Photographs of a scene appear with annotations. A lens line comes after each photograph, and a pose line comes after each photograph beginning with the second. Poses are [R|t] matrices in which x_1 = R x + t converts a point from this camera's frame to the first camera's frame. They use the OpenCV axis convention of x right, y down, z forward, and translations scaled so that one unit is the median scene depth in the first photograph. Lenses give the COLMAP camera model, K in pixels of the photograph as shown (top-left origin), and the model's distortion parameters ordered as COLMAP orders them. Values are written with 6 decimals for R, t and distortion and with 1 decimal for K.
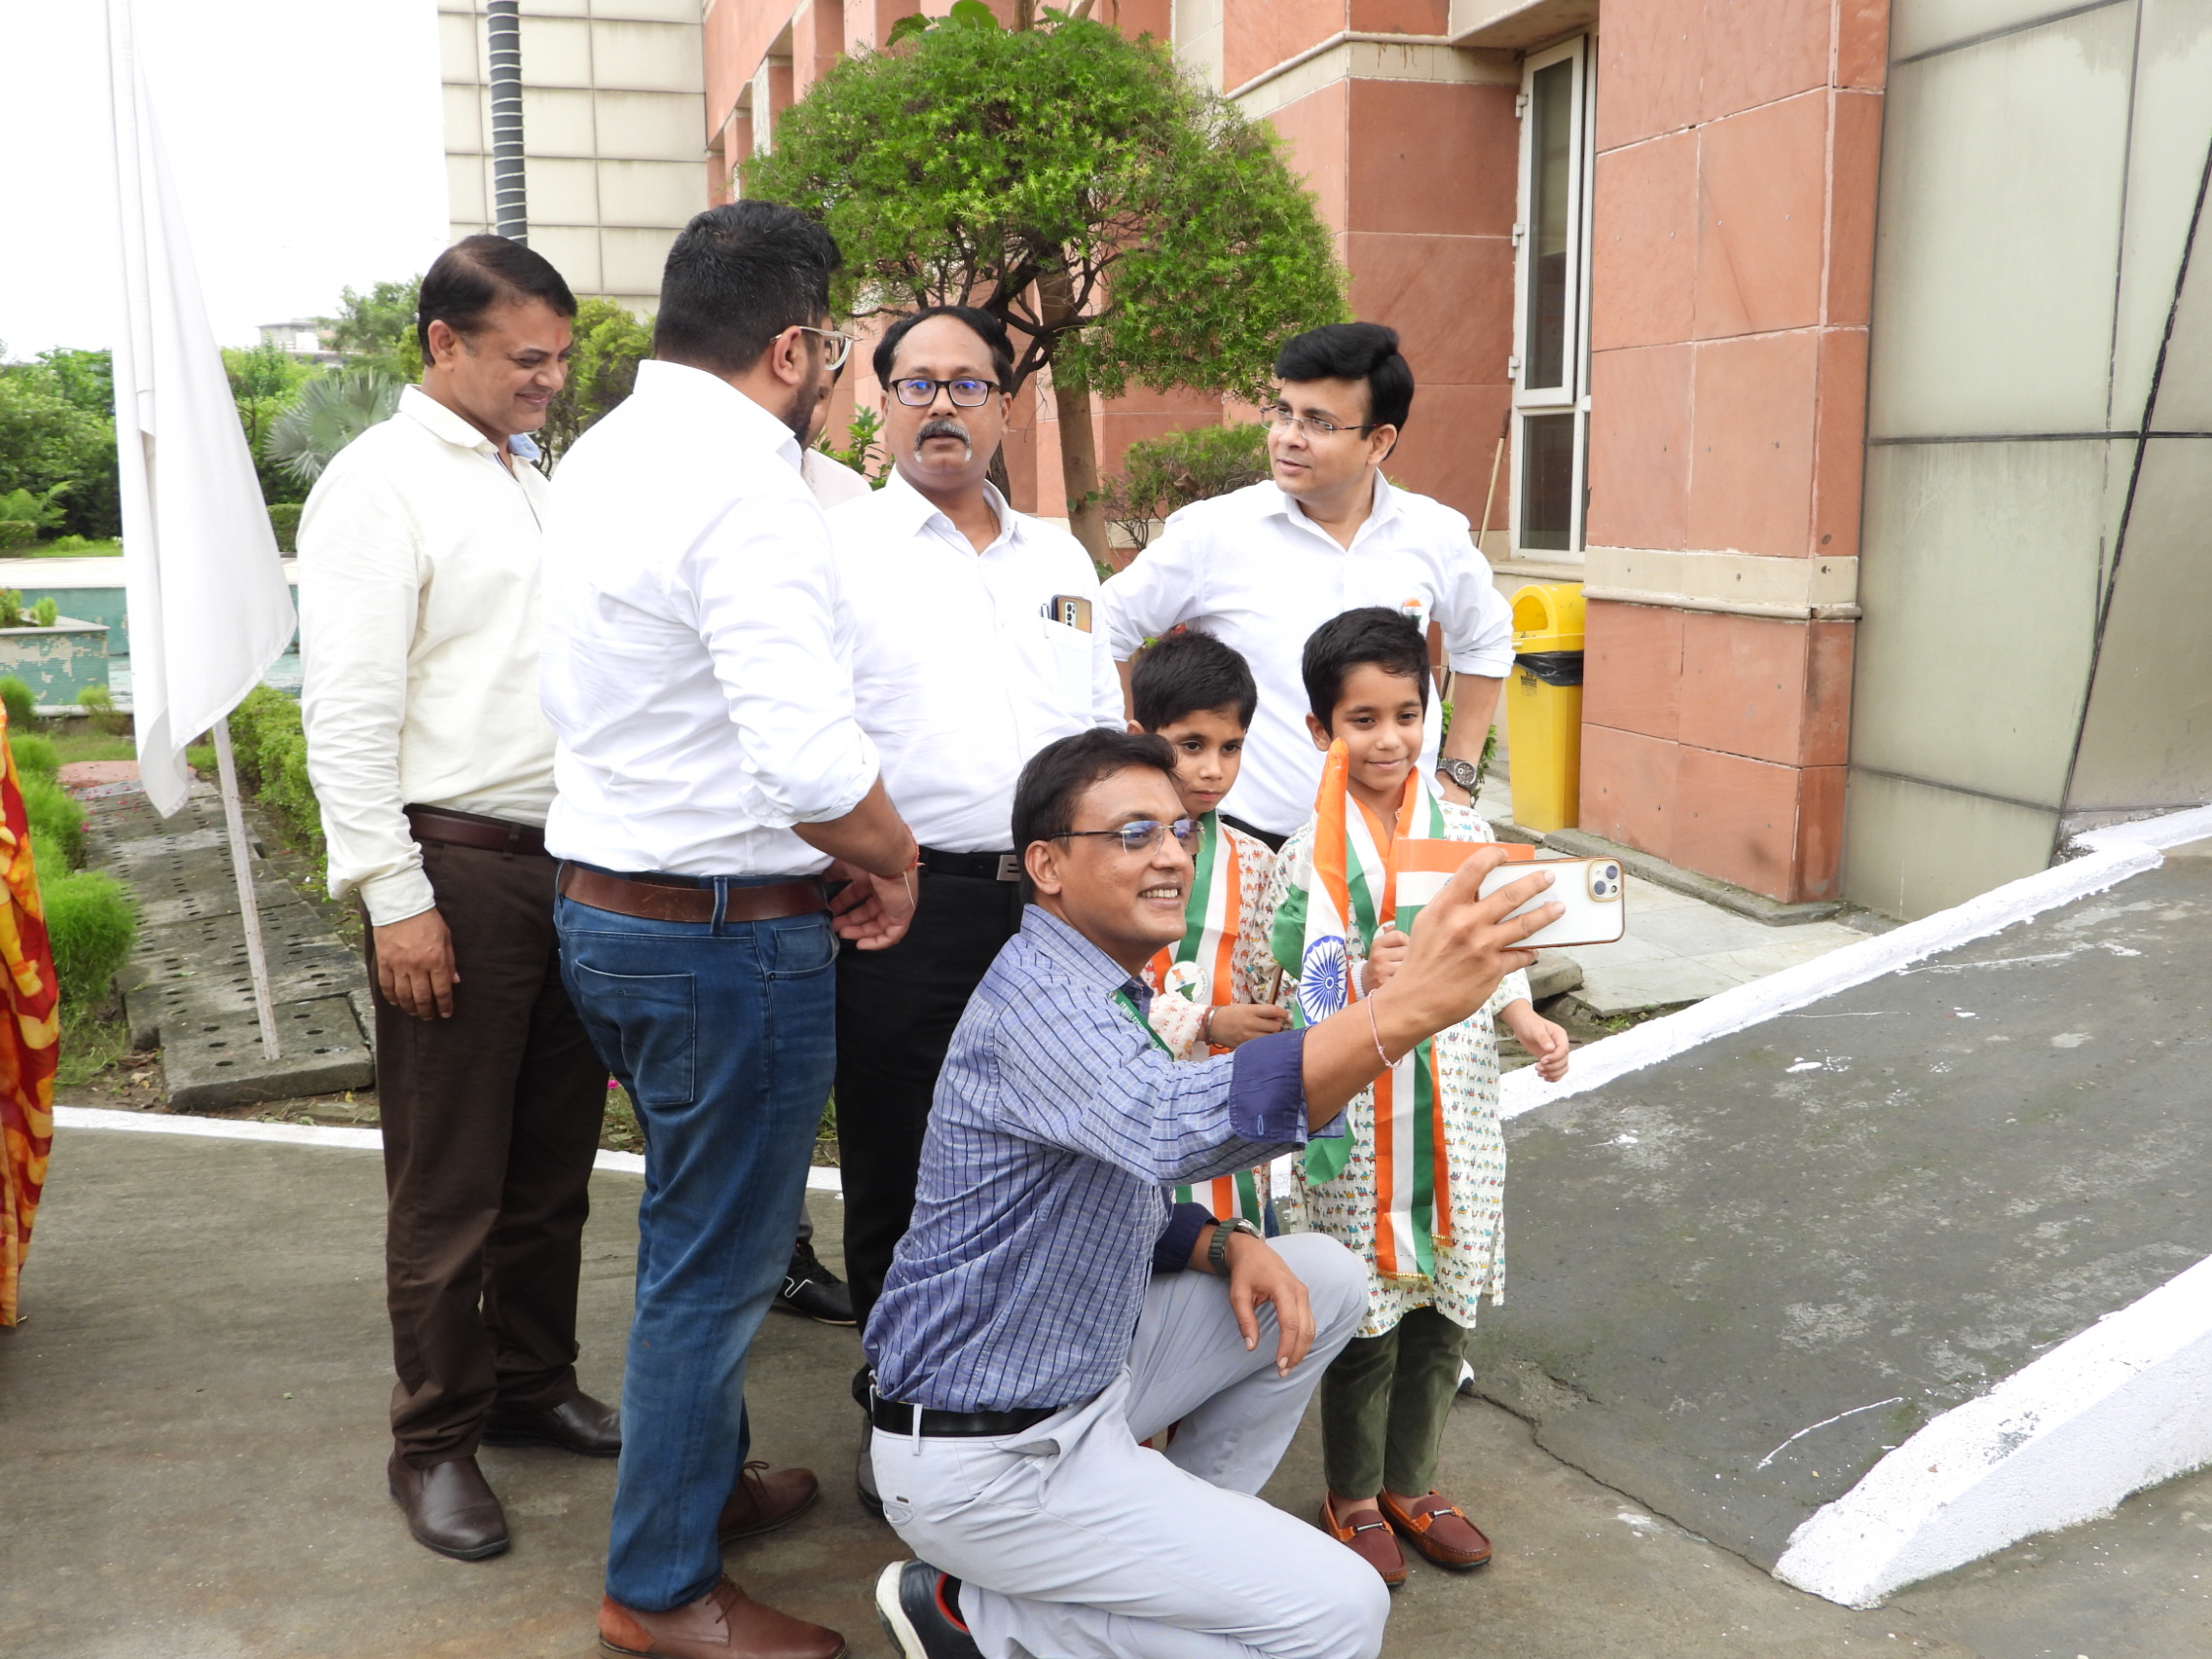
lens RADIAL K [[2140.5, 0, 1107.1], [0, 2140.5, 833.3], [0, 0, 1]] dist [-0.006919, 0.000000]
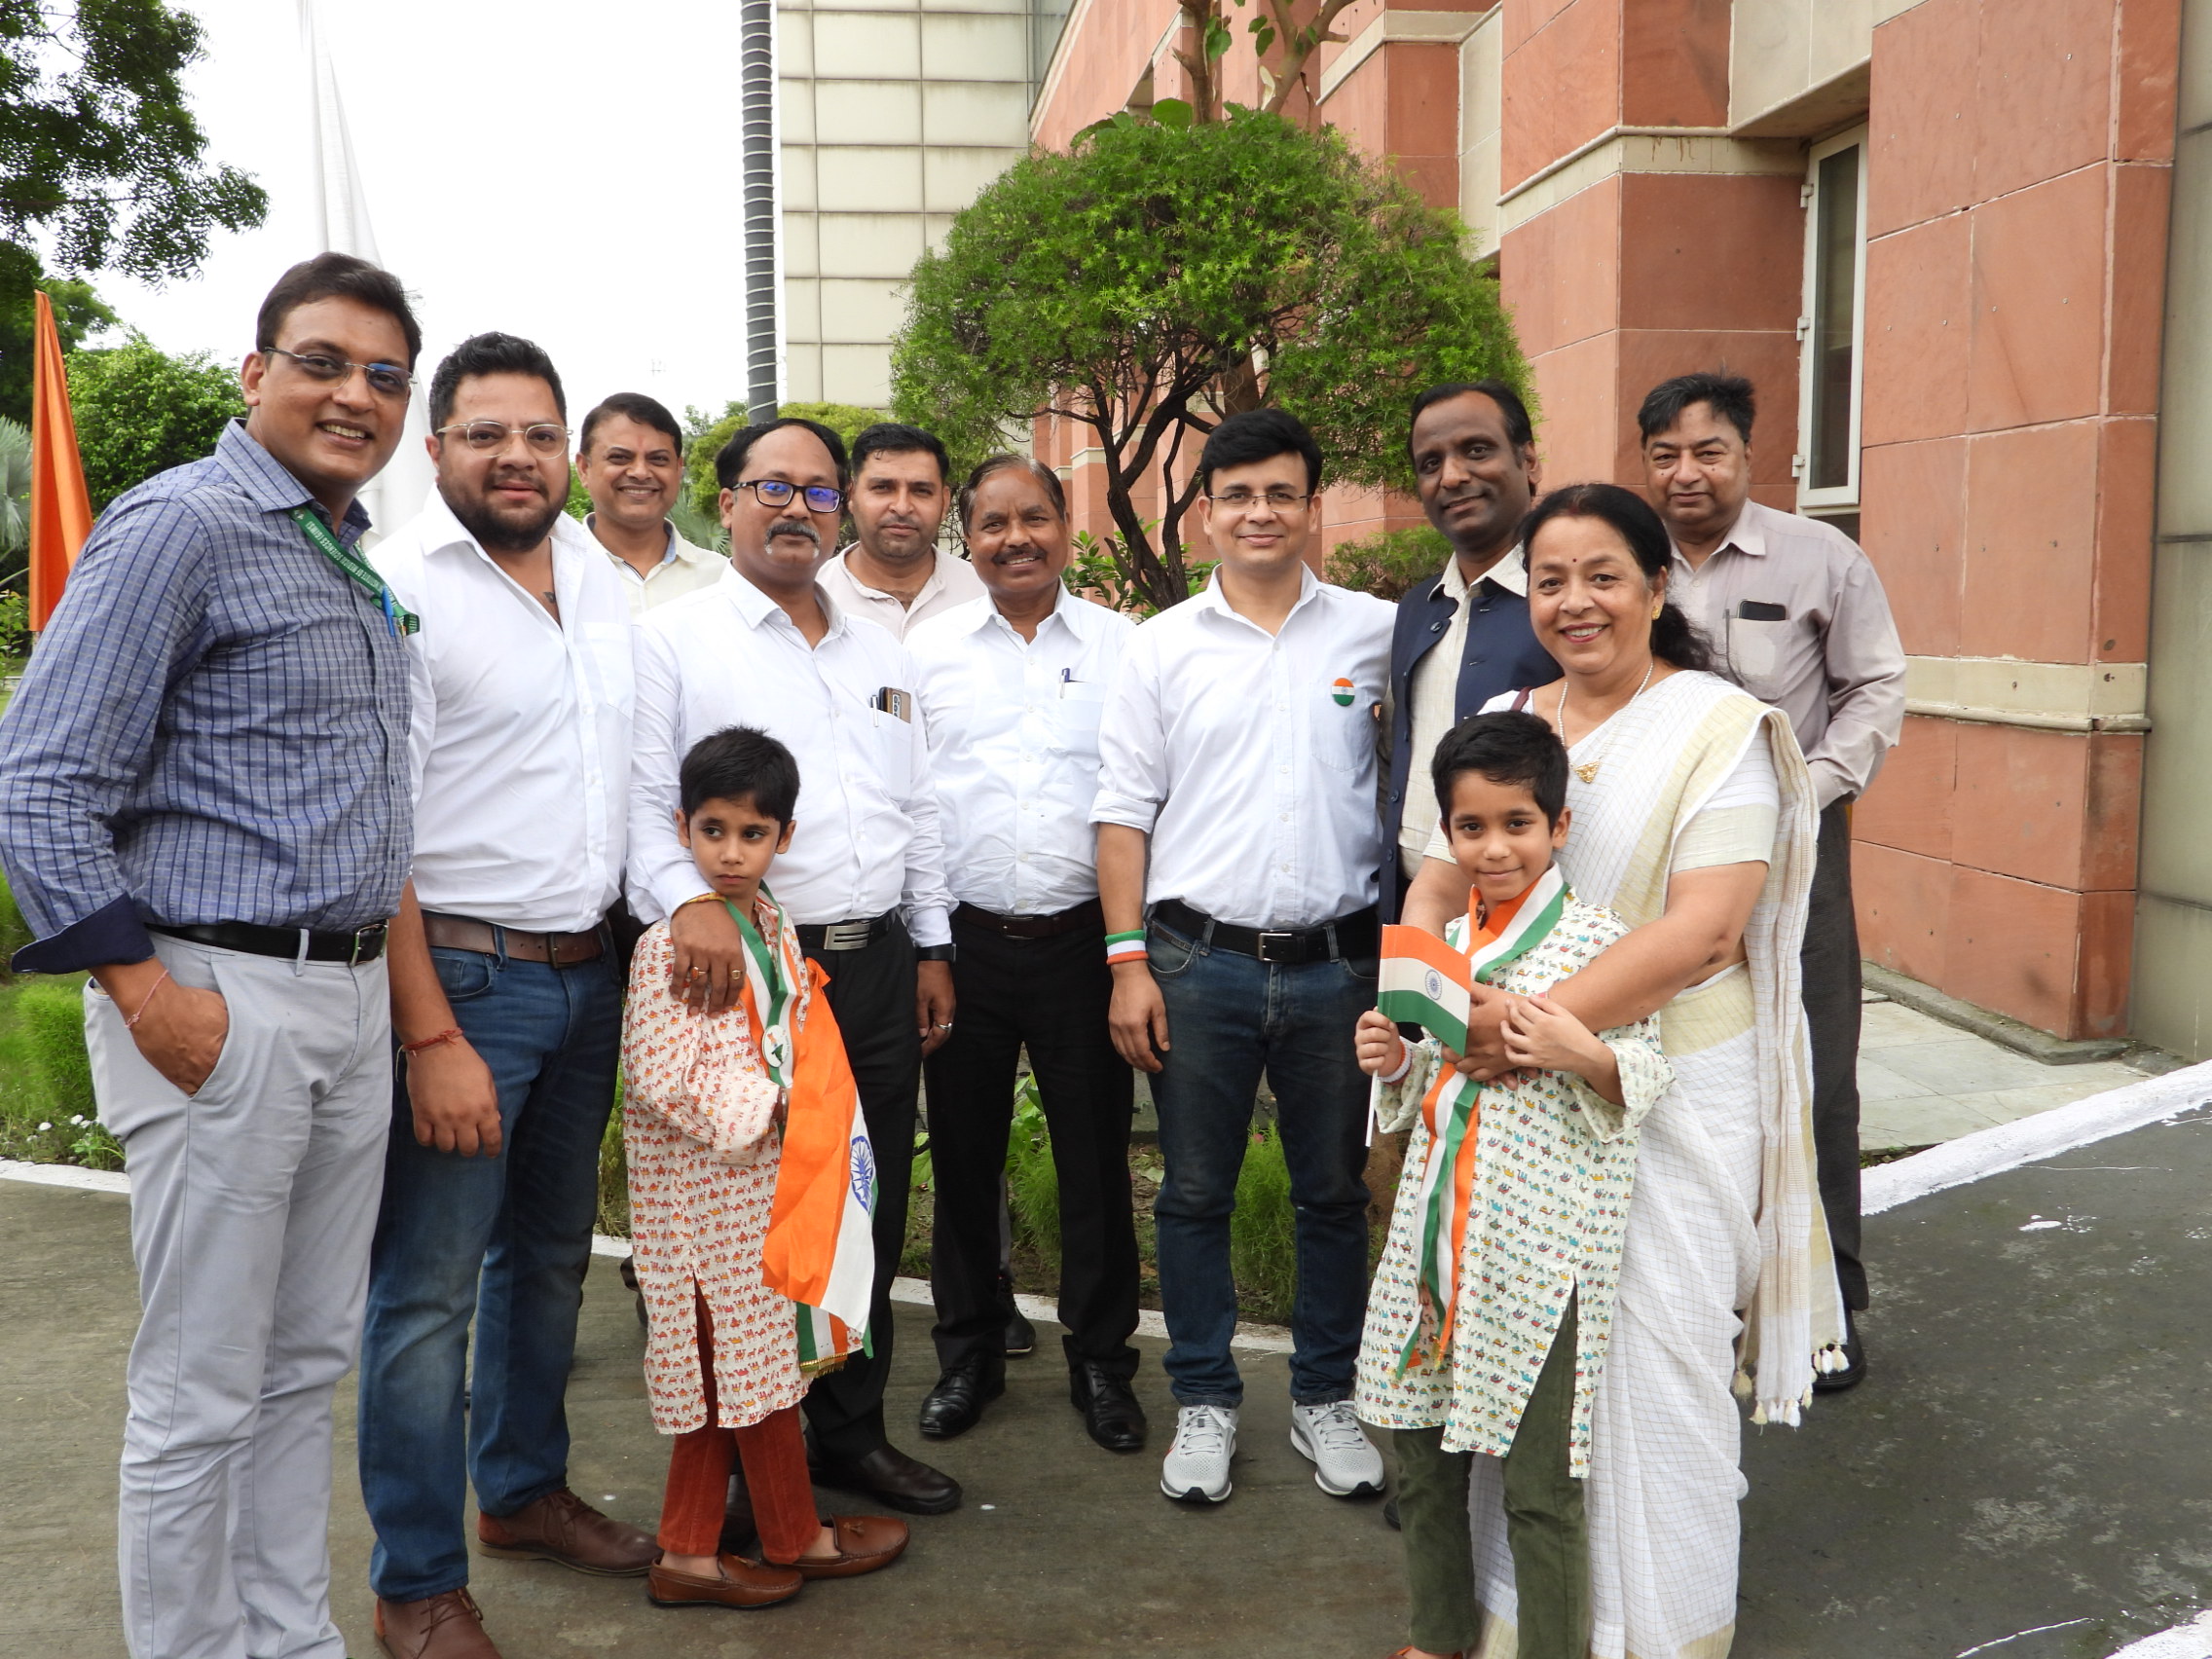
lens RADIAL K [[2140.5, 0, 1105.8], [0, 2140.5, 831.8], [0, 0, 1]] dist [-0.006919, 0.000000]
pose [[0.988190, 0.014614, -0.152536, 0.054640], [-0.022201, 0.998593, -0.048155, -0.003385], [0.151618, 0.050973, 0.987124, 0.032450]]
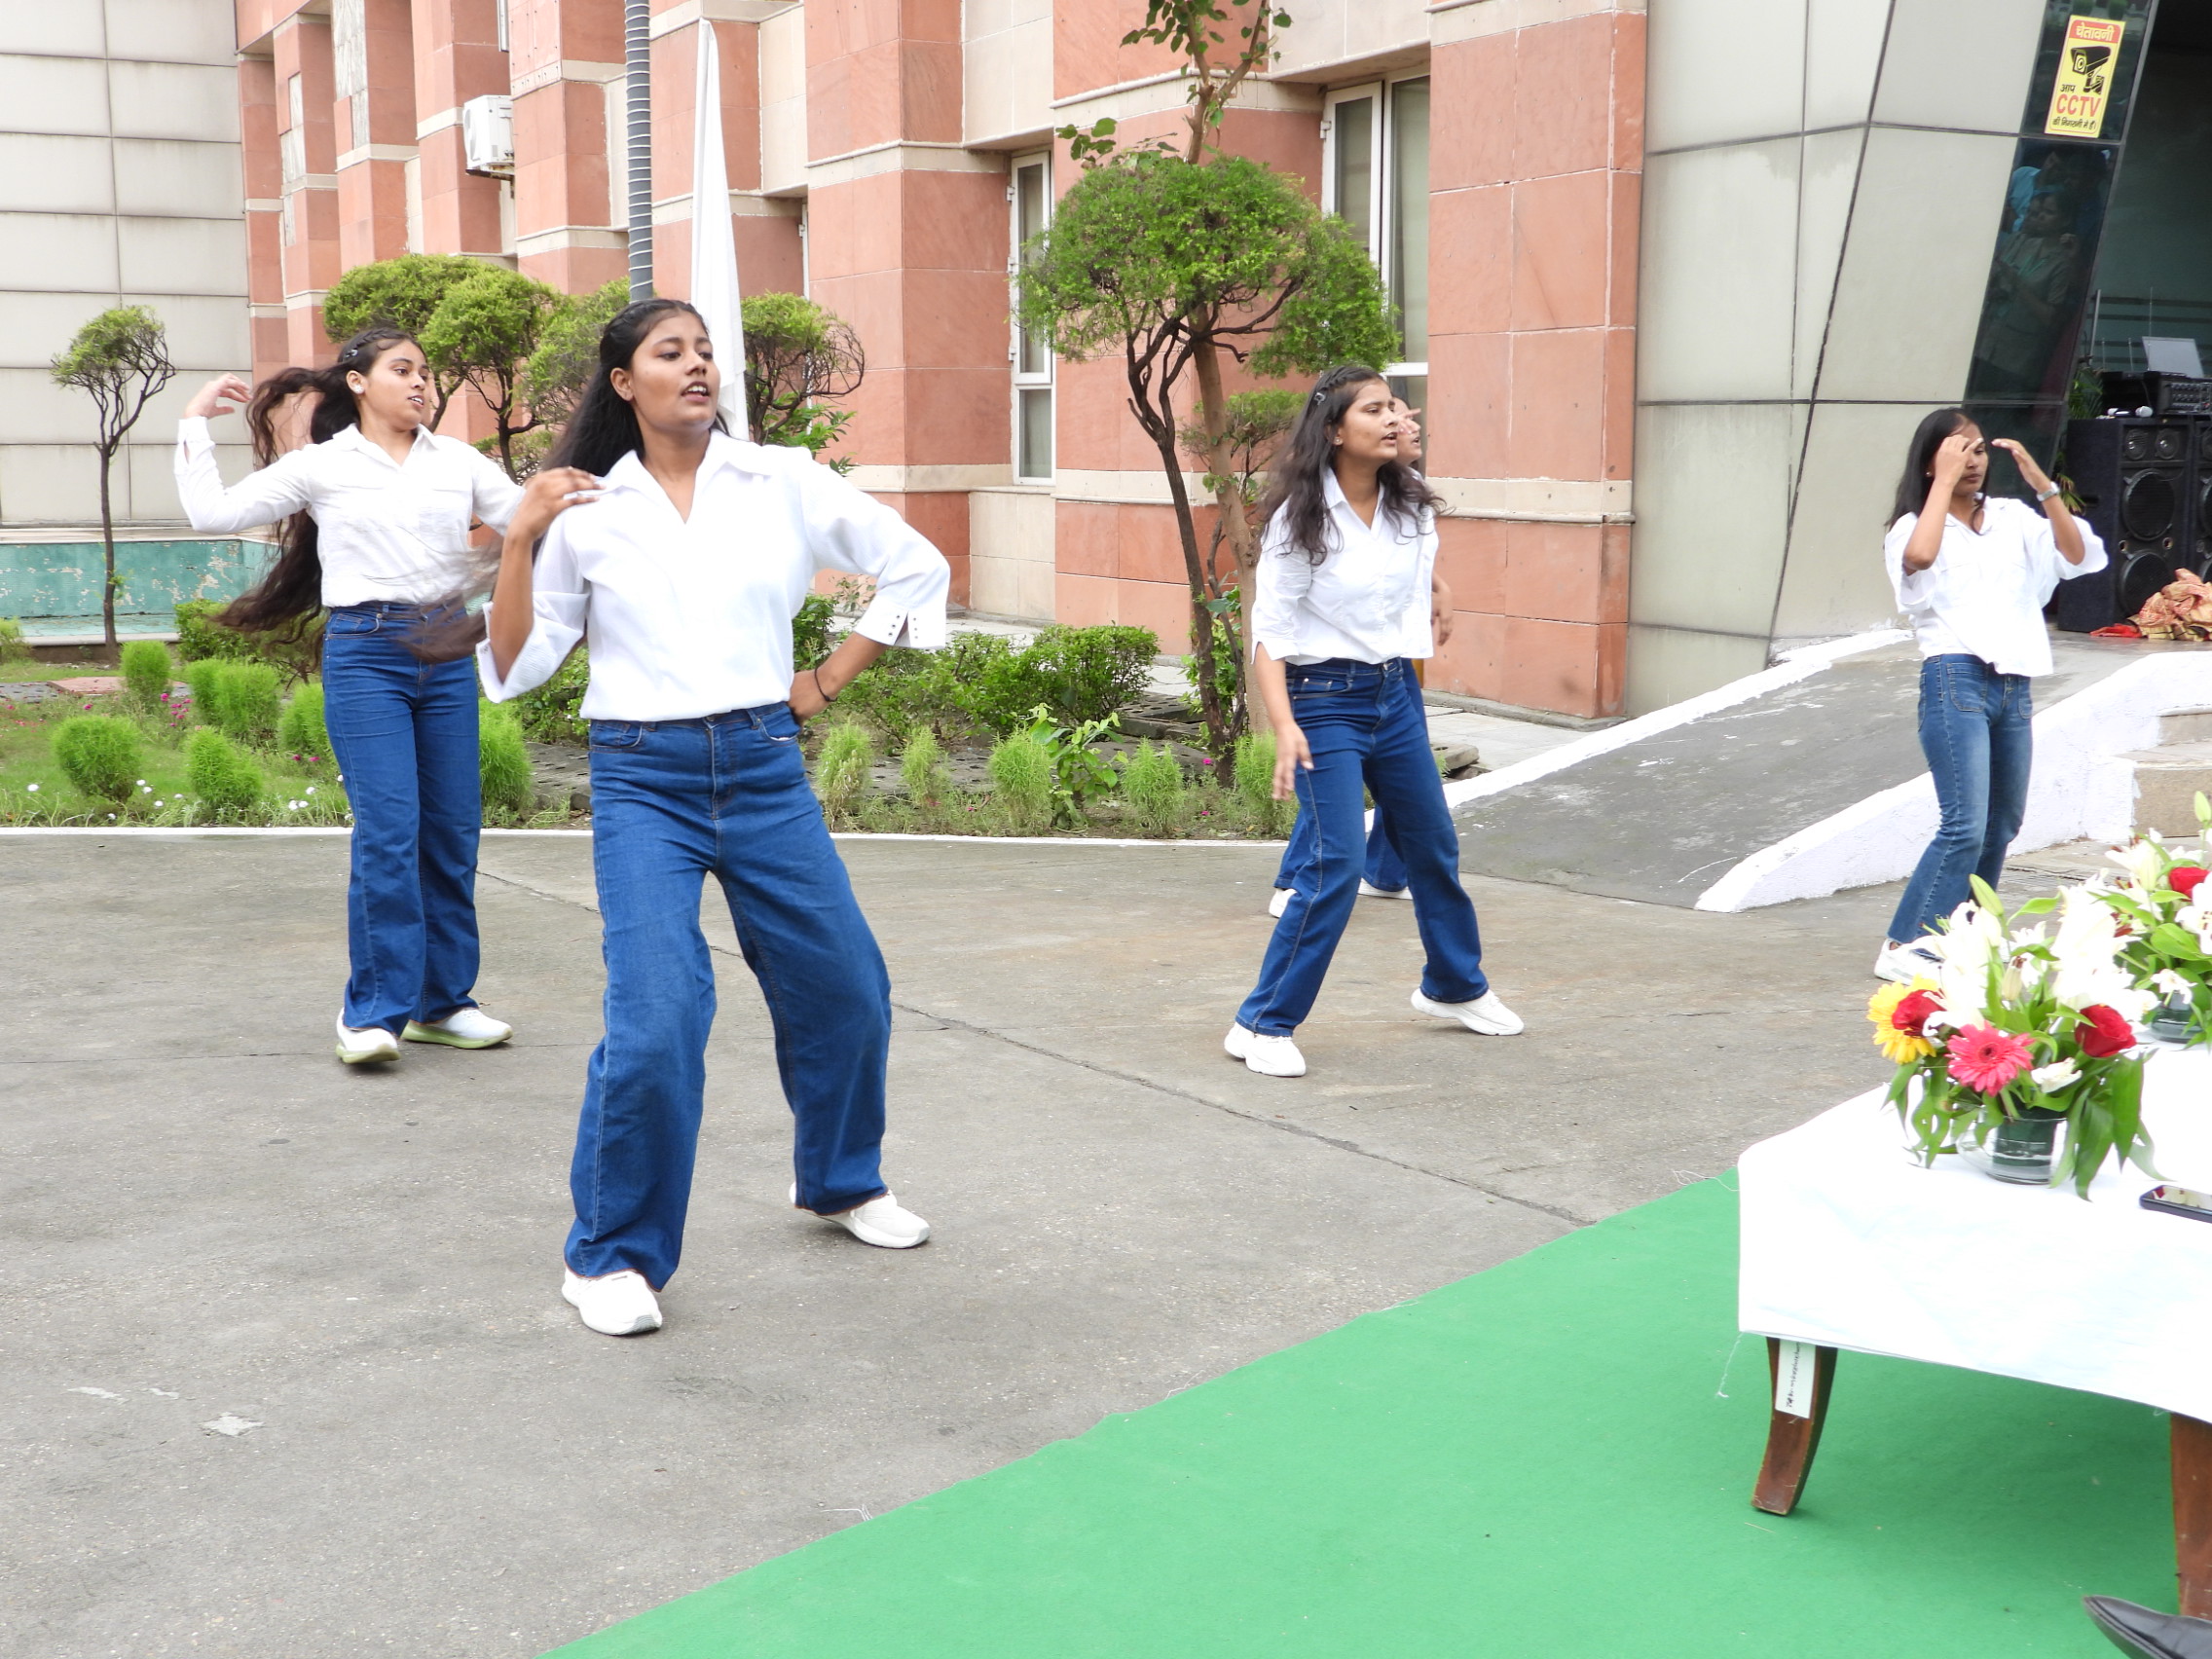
lens RADIAL K [[2663.6, 0, 1109.4], [0, 2663.6, 831.5], [0, 0, 1]] dist [-0.008182, 0.000000]
pose [[0.978372, -0.025952, 0.205219, -0.420487], [0.029140, 0.999497, -0.012525, 0.136713], [-0.204791, 0.018234, 0.978636, -0.788202]]
